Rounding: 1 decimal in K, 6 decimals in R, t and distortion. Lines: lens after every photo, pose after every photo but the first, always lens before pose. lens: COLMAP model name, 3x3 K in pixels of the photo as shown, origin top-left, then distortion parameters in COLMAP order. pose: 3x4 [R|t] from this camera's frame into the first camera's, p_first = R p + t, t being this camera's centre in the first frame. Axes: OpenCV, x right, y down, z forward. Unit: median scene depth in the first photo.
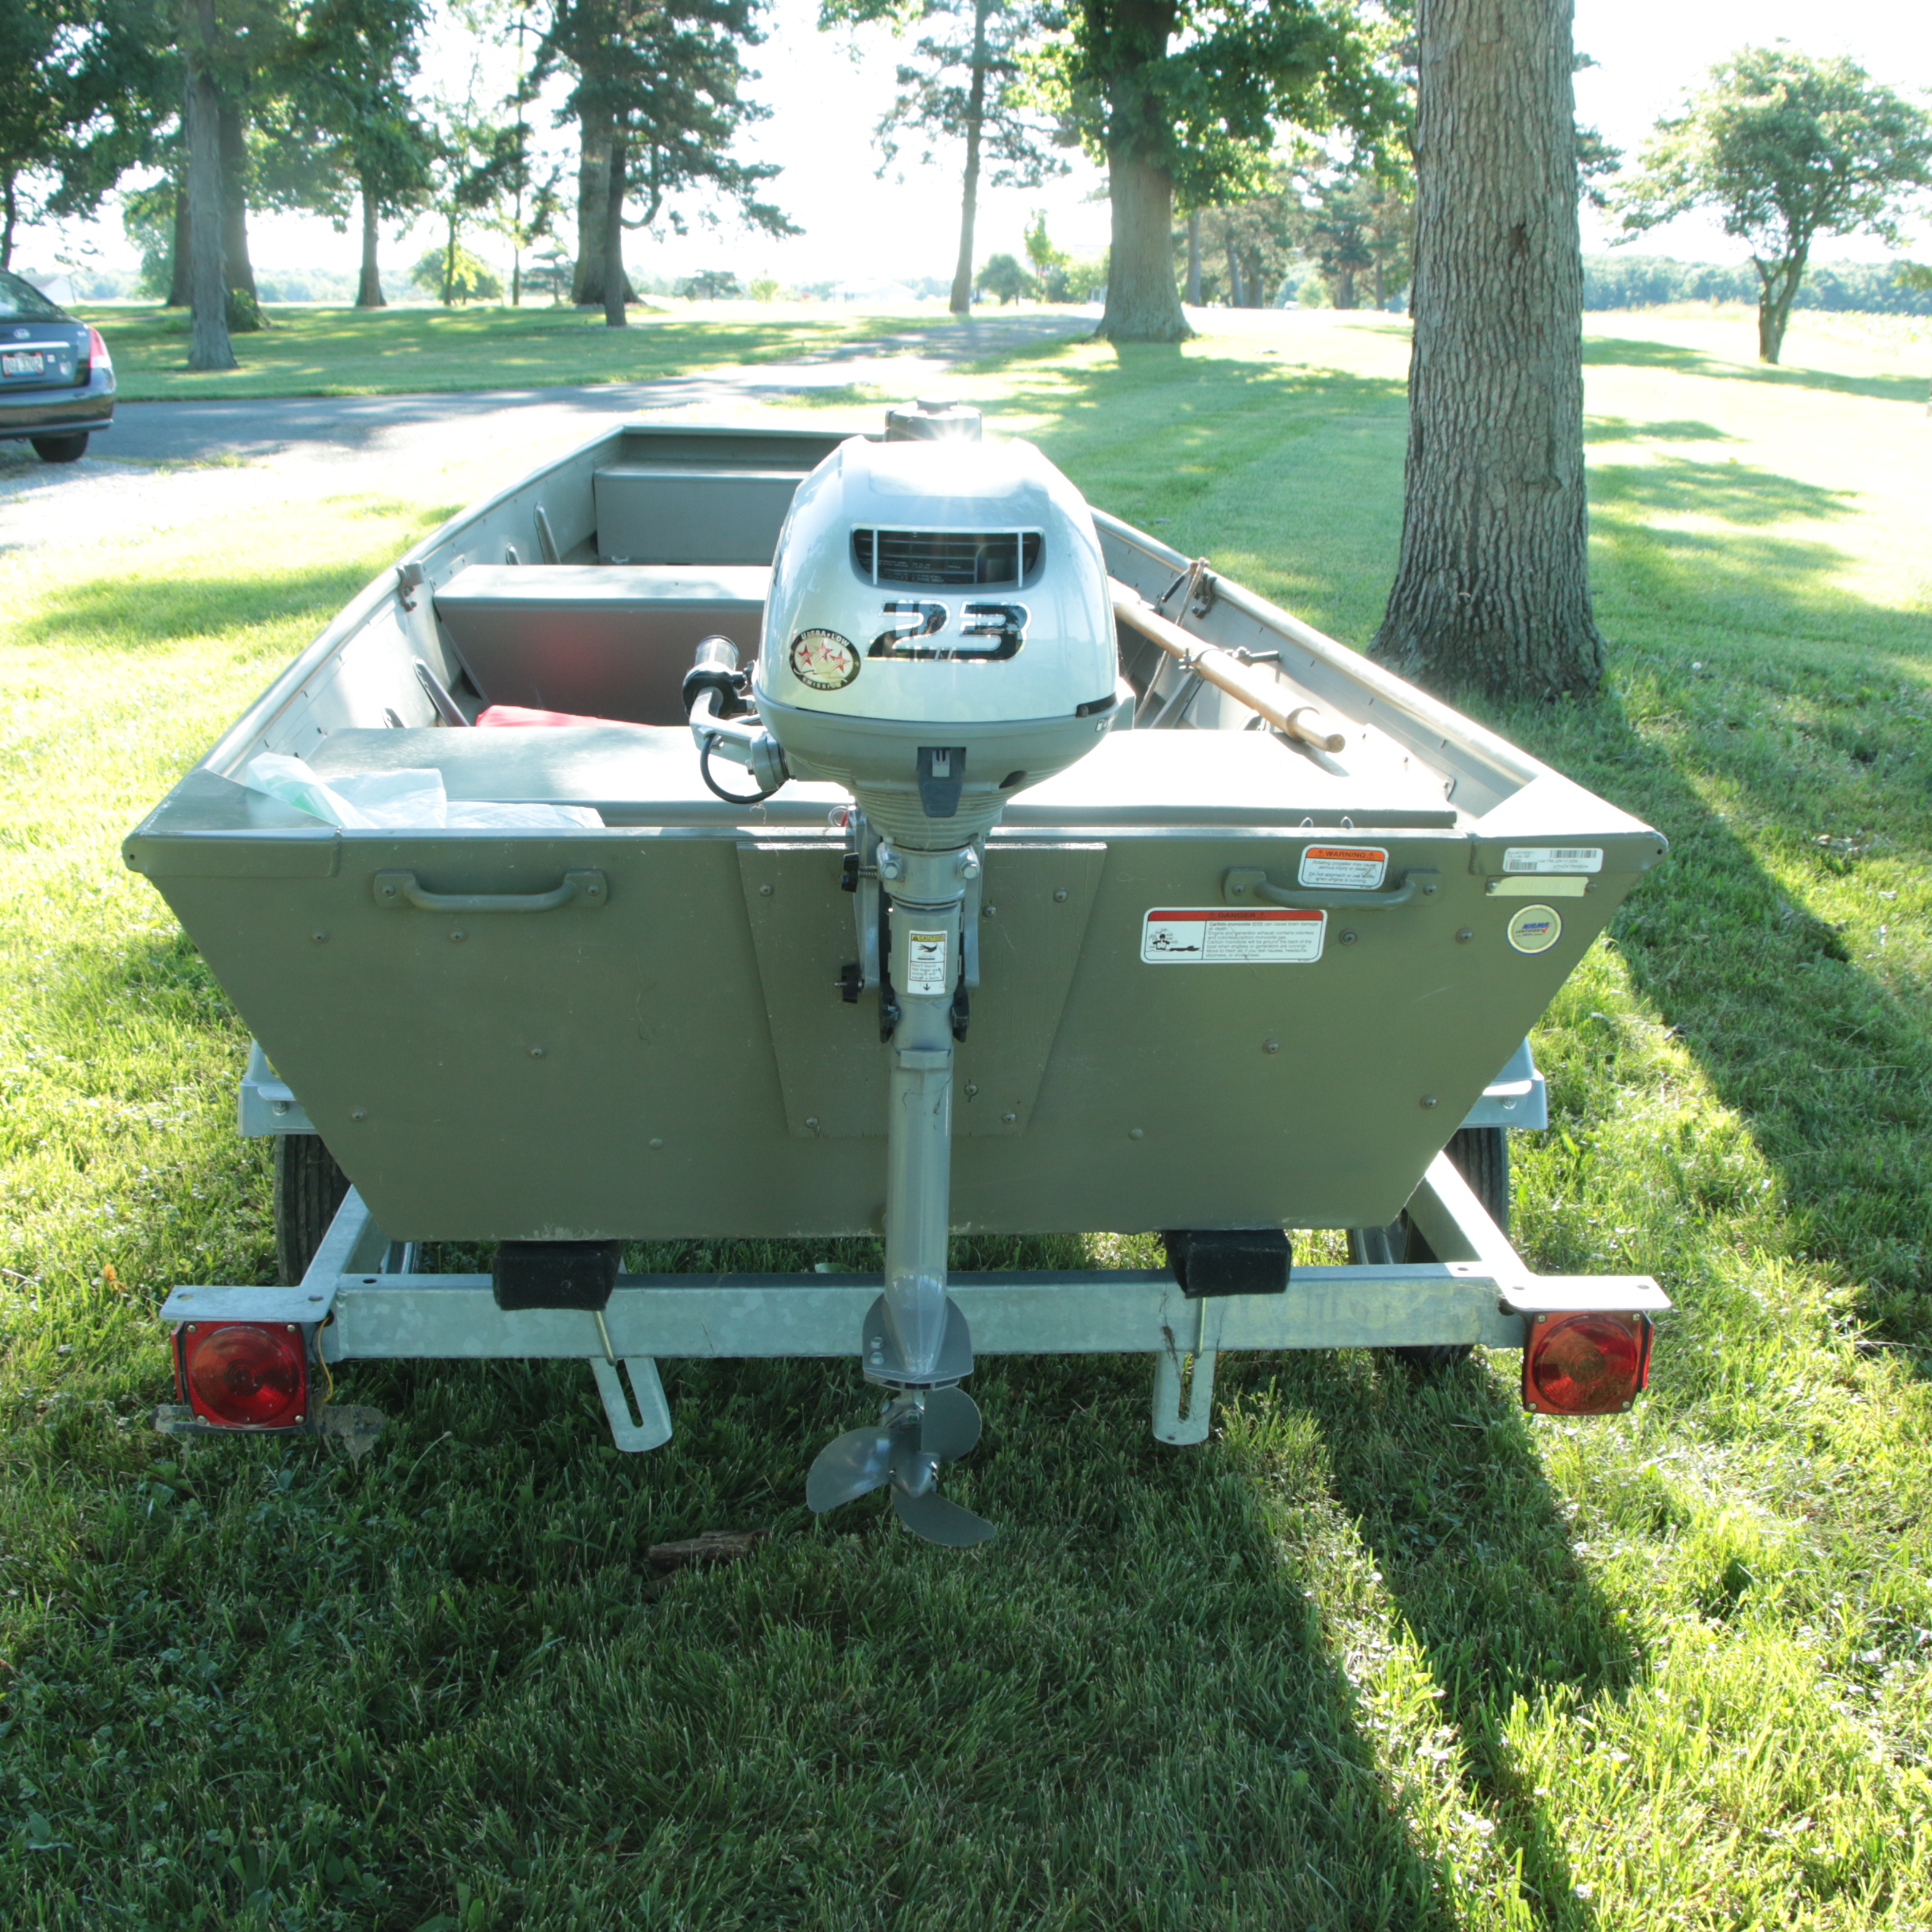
lens RADIAL K [[2394.2, 0, 957.2], [0, 2394.2, 998.6], [0, 0, 1]] dist [-0.161028, 0.112663]
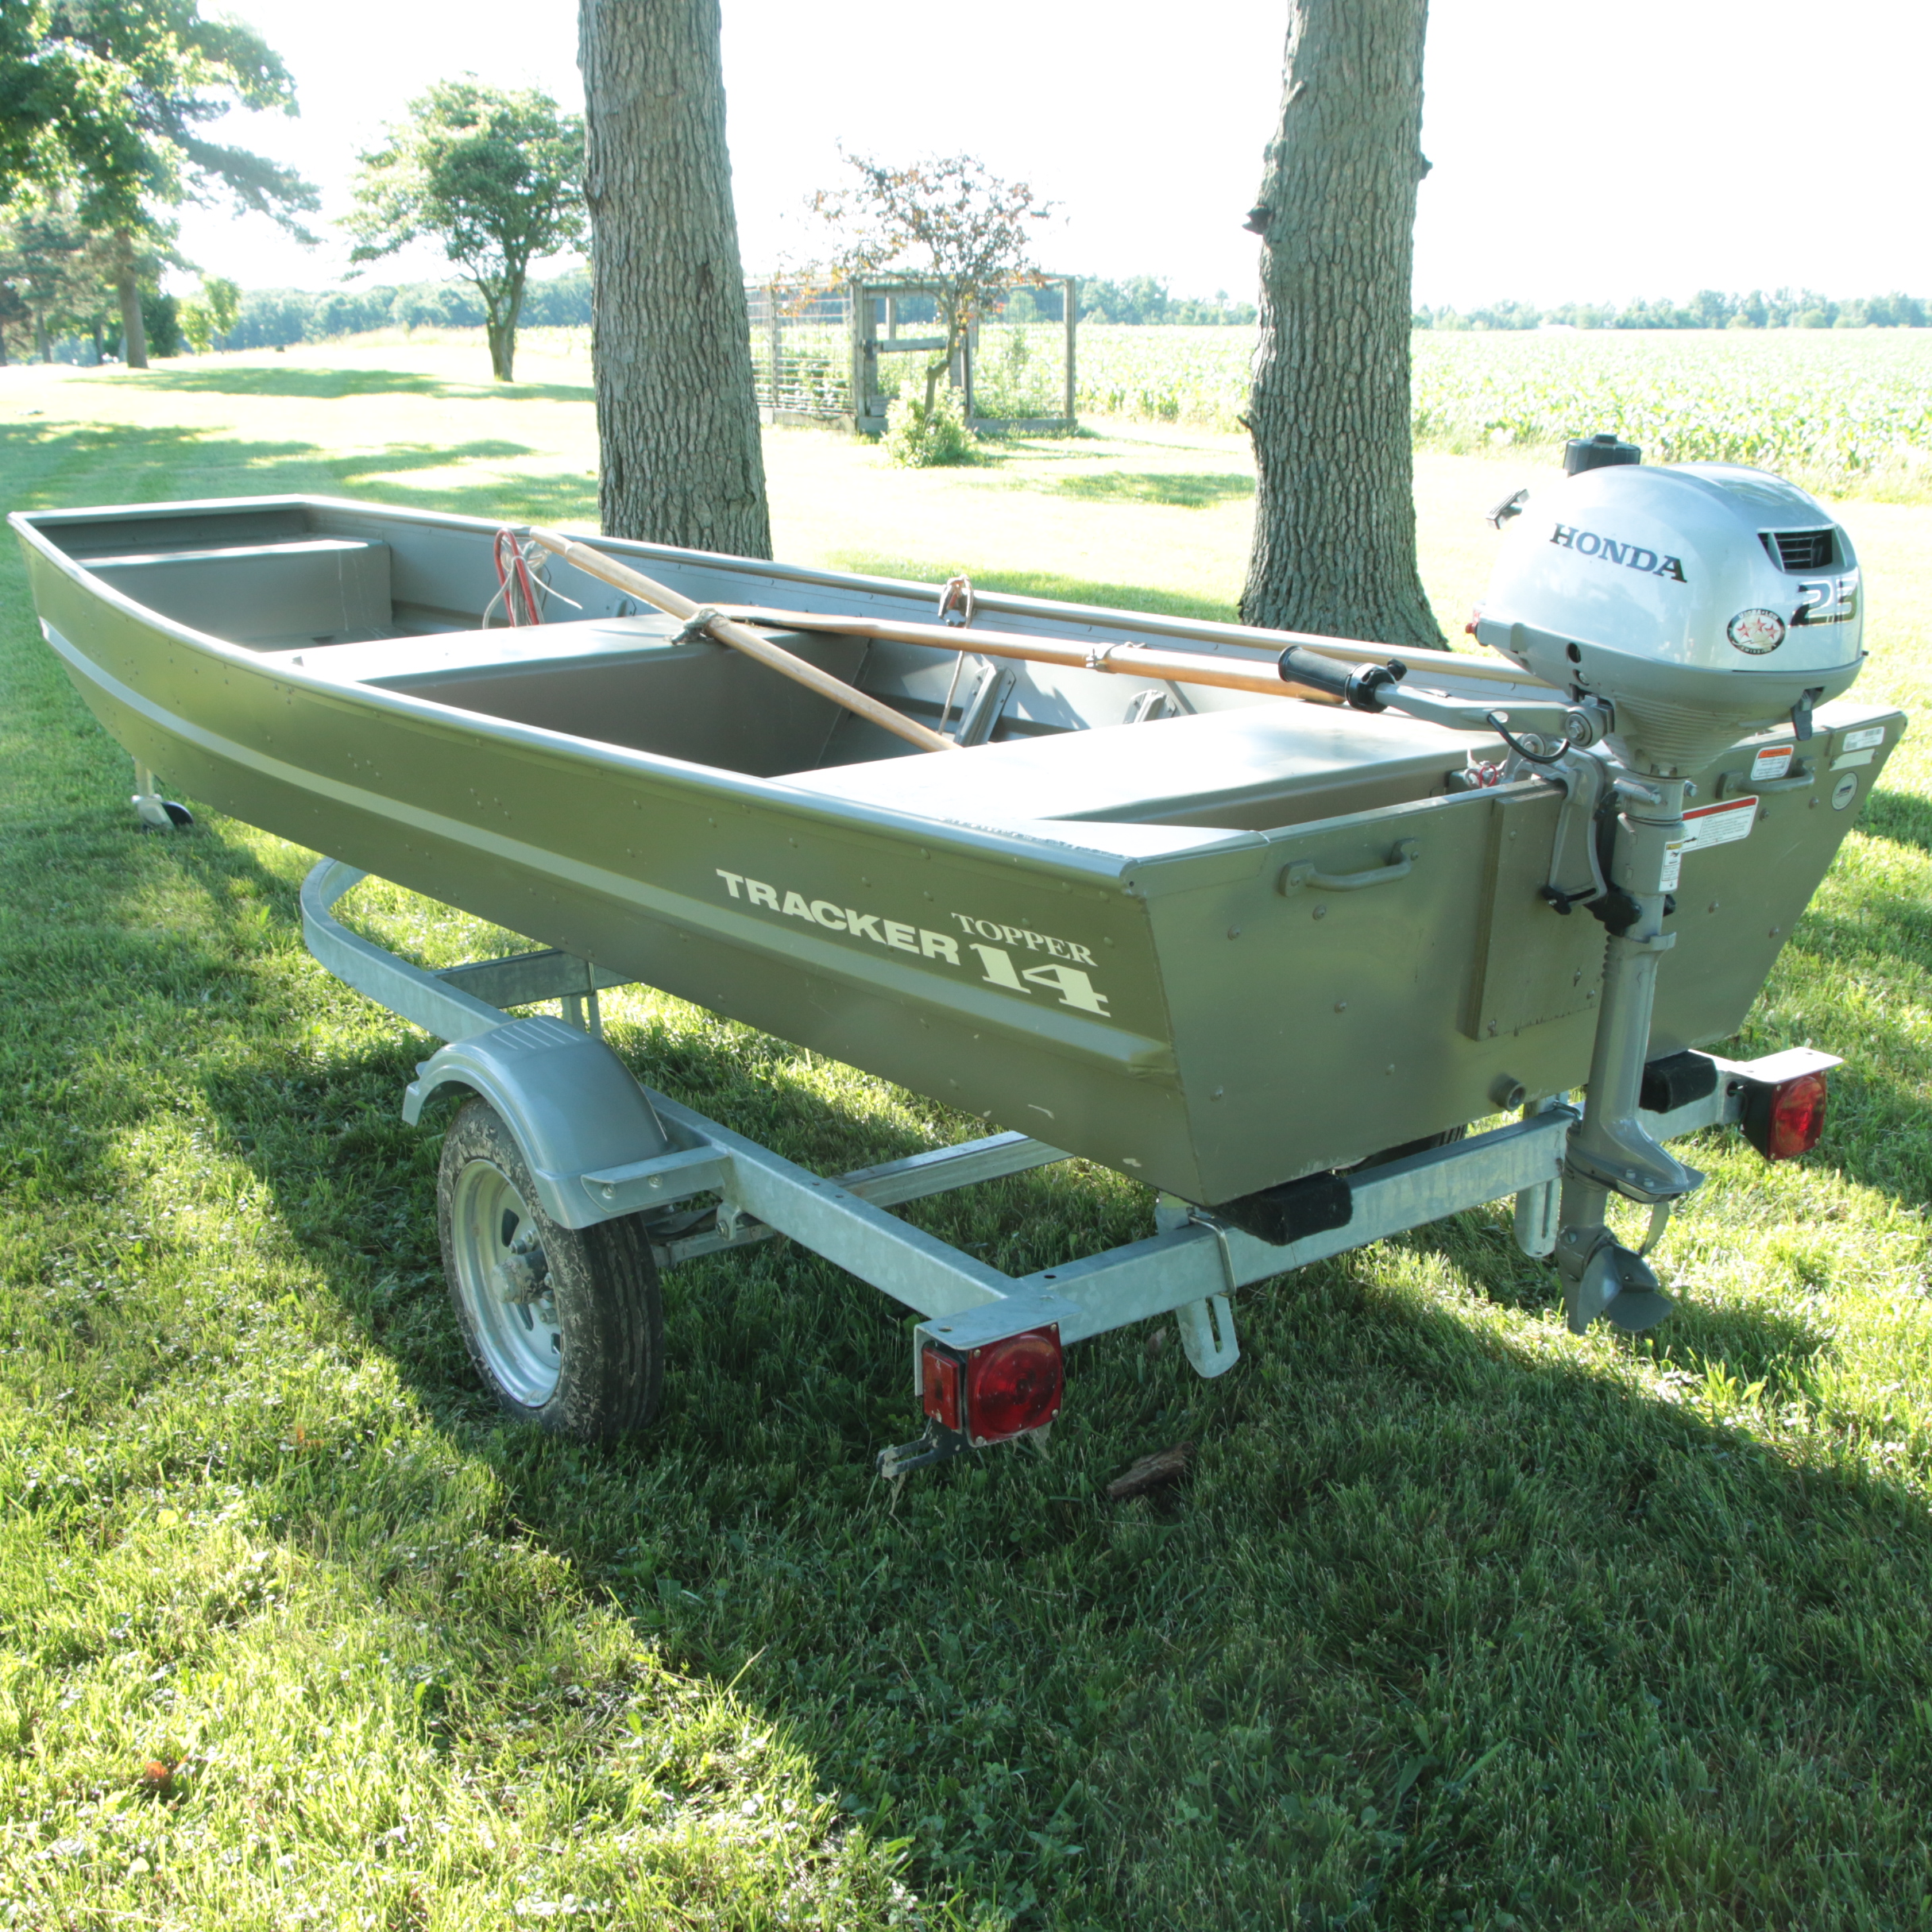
lens RADIAL K [[2394.2, 0, 957.2], [0, 2394.2, 998.6], [0, 0, 1]] dist [-0.161028, 0.112663]
pose [[0.839839, -0.180276, 0.512026, -0.933649], [0.186759, 0.981620, 0.039286, -0.062107], [-0.509697, 0.062632, 0.858071, 0.095160]]
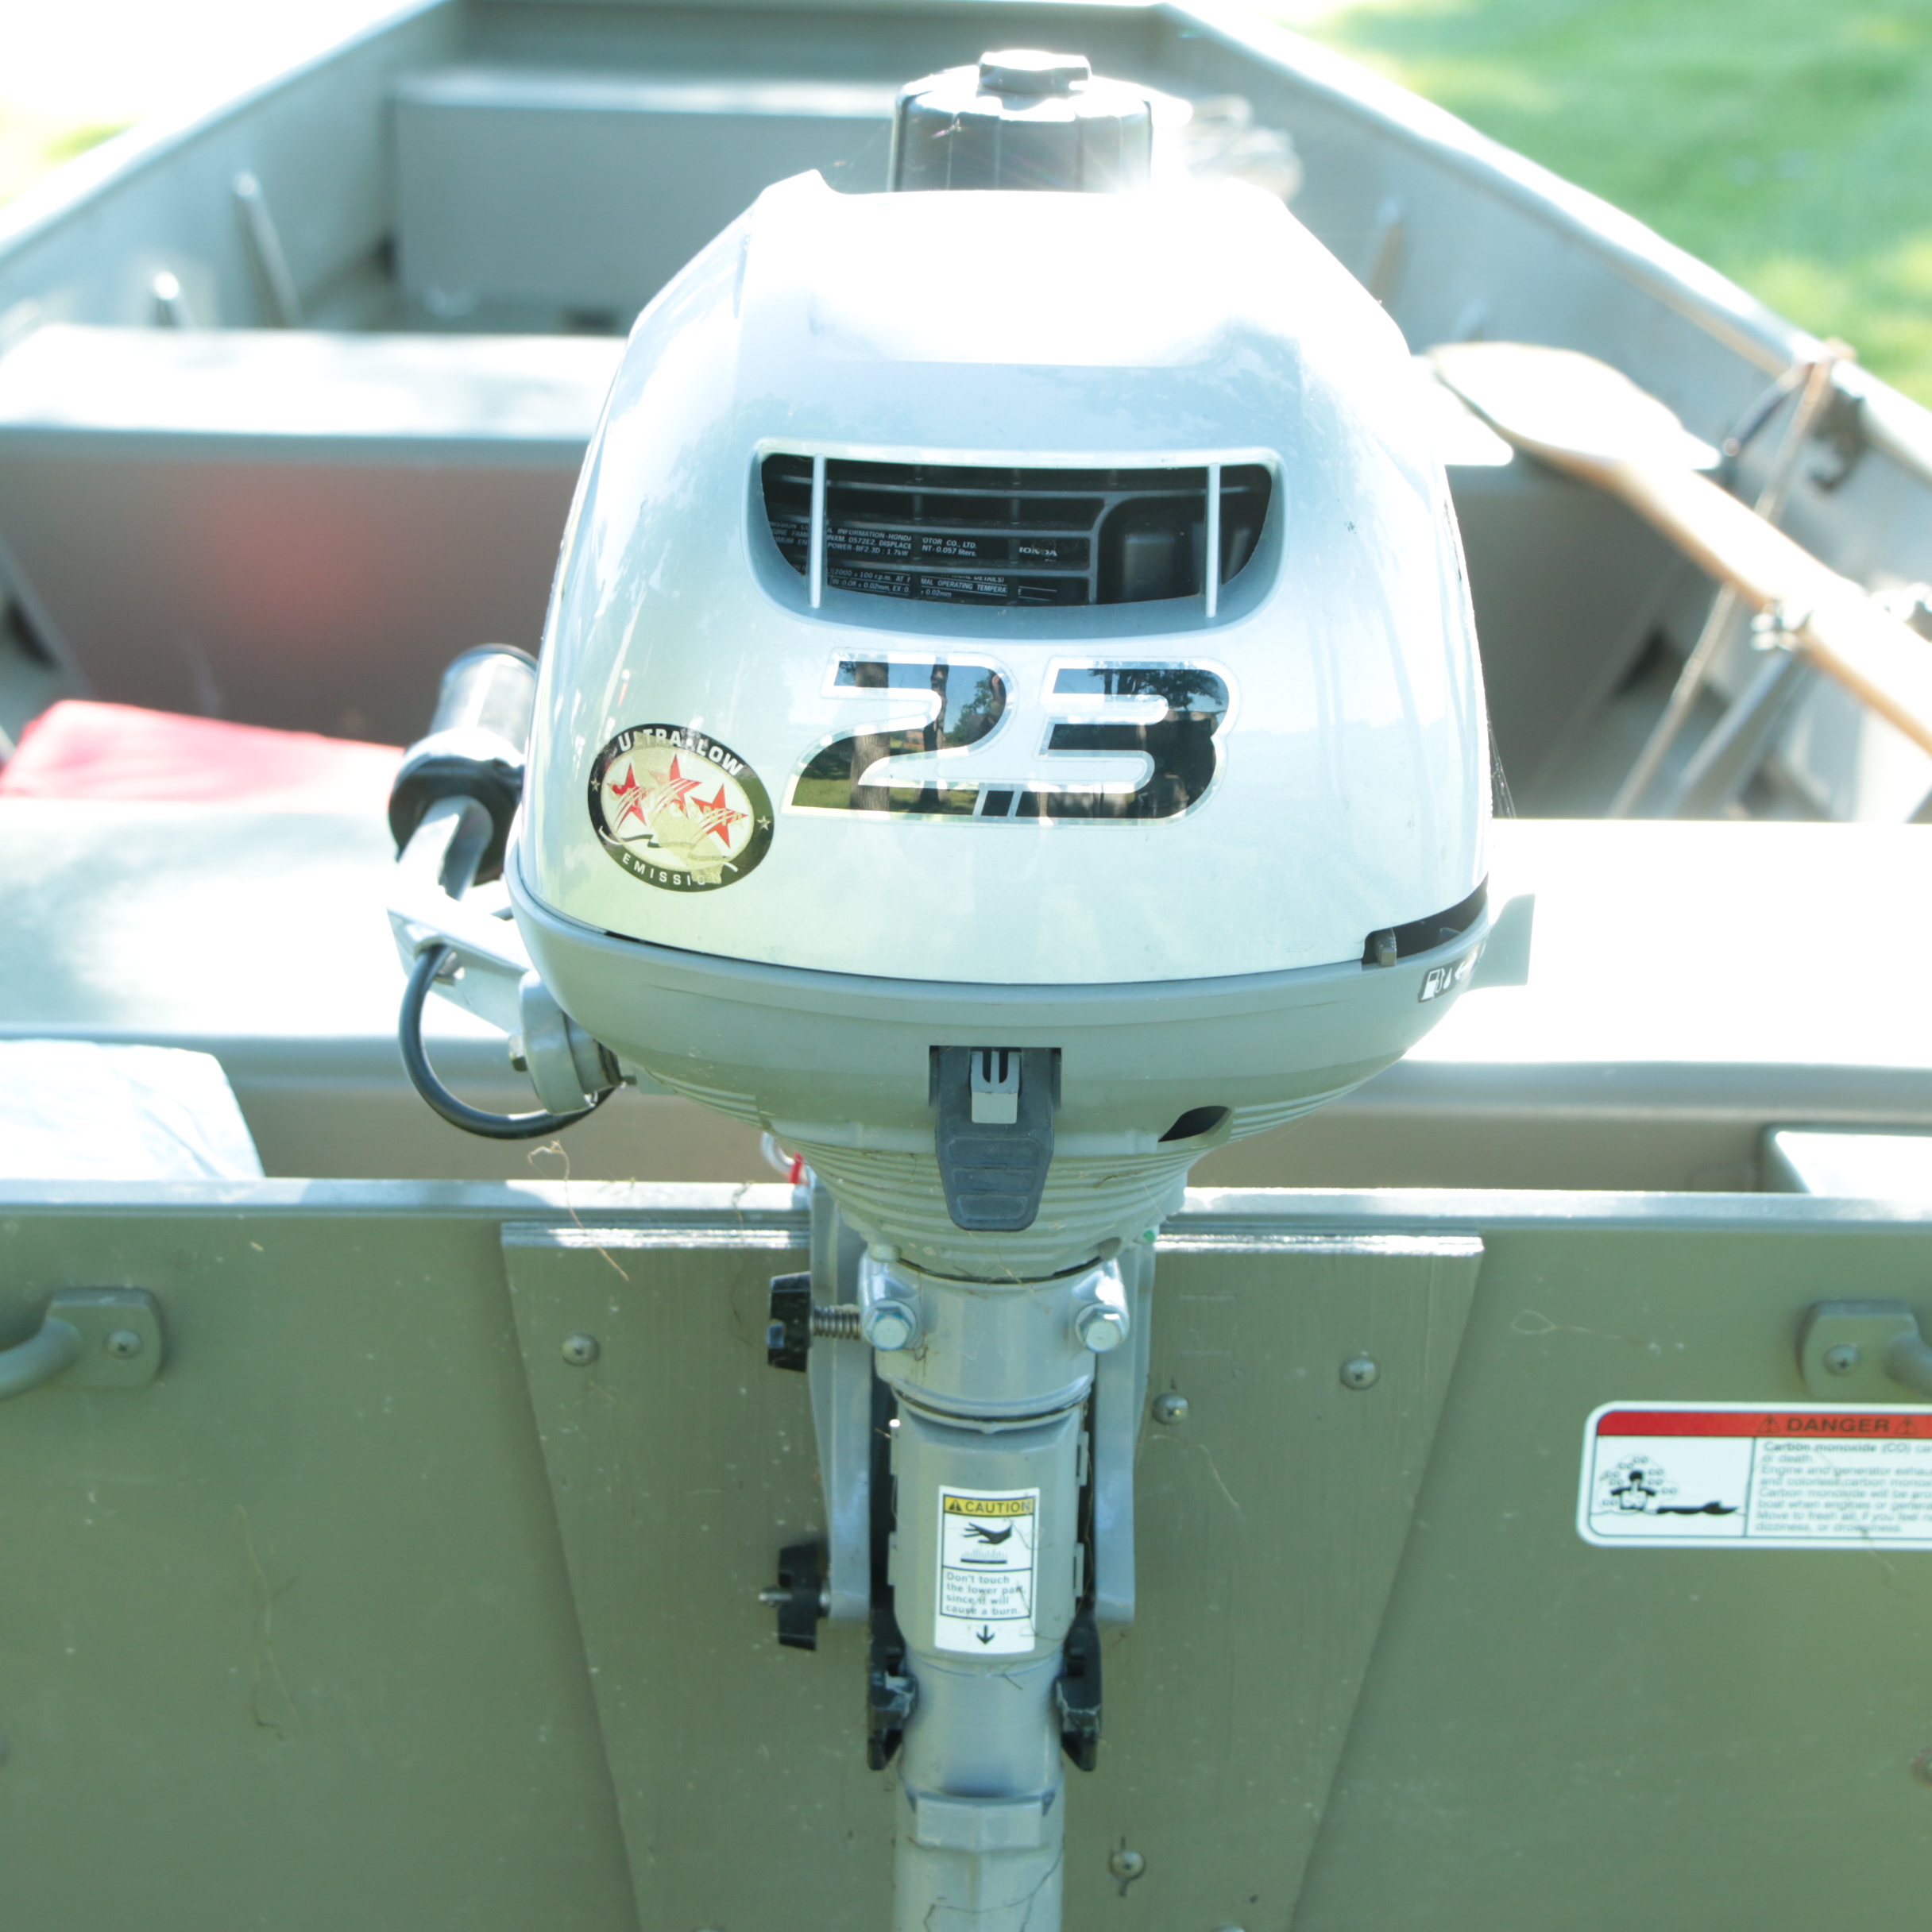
lens RADIAL K [[5409.5, 0, 963.8], [0, 5409.5, 1017.7], [0, 0, 1]] dist [0.145340, 0.517863]
pose [[0.997655, 0.013517, -0.067100, 0.036761], [-0.015999, 0.999202, -0.036594, -0.065314], [0.066551, 0.037582, 0.997075, 0.139538]]
